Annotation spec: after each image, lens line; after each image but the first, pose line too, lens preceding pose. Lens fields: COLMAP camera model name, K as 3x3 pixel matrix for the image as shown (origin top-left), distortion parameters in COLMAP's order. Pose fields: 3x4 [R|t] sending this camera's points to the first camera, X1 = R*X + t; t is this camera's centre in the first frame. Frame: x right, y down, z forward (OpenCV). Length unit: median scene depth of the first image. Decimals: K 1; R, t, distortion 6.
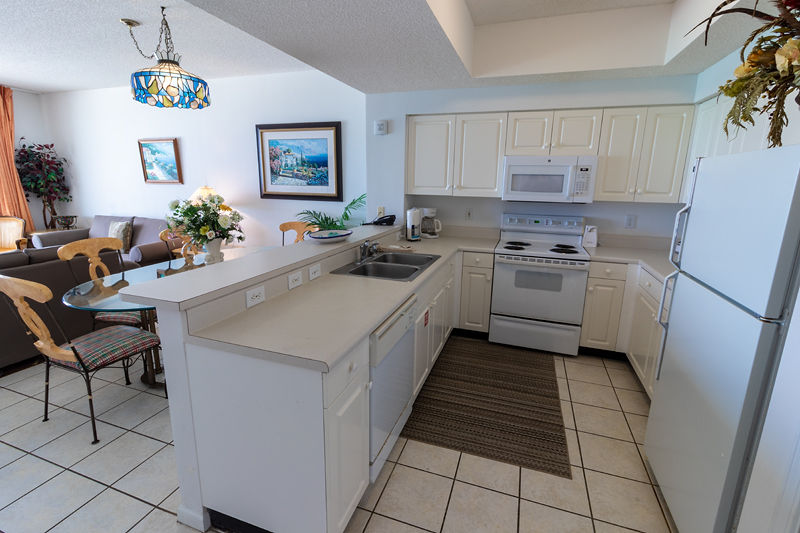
lens RADIAL K [[366.4, 0, 399.5], [0, 366.4, 260.8], [0, 0, 1]] dist [0.002921, -0.000043]
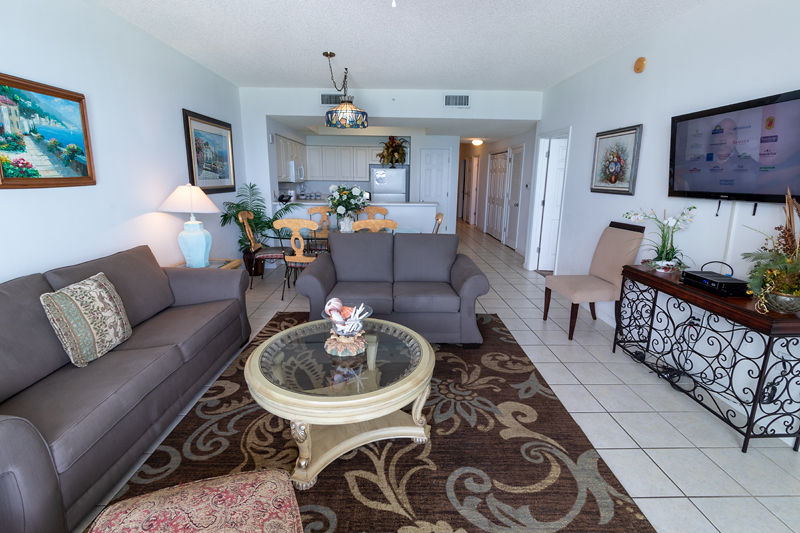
lens RADIAL K [[366.4, 0, 398.8], [0, 366.4, 265.1], [0, 0, 1]] dist [0.002921, -0.000043]
pose [[-0.377069, -0.234962, 0.895886, -1.251311], [0.195950, 0.925152, 0.325110, -0.187748], [-0.905220, 0.298138, -0.302806, 0.798647]]
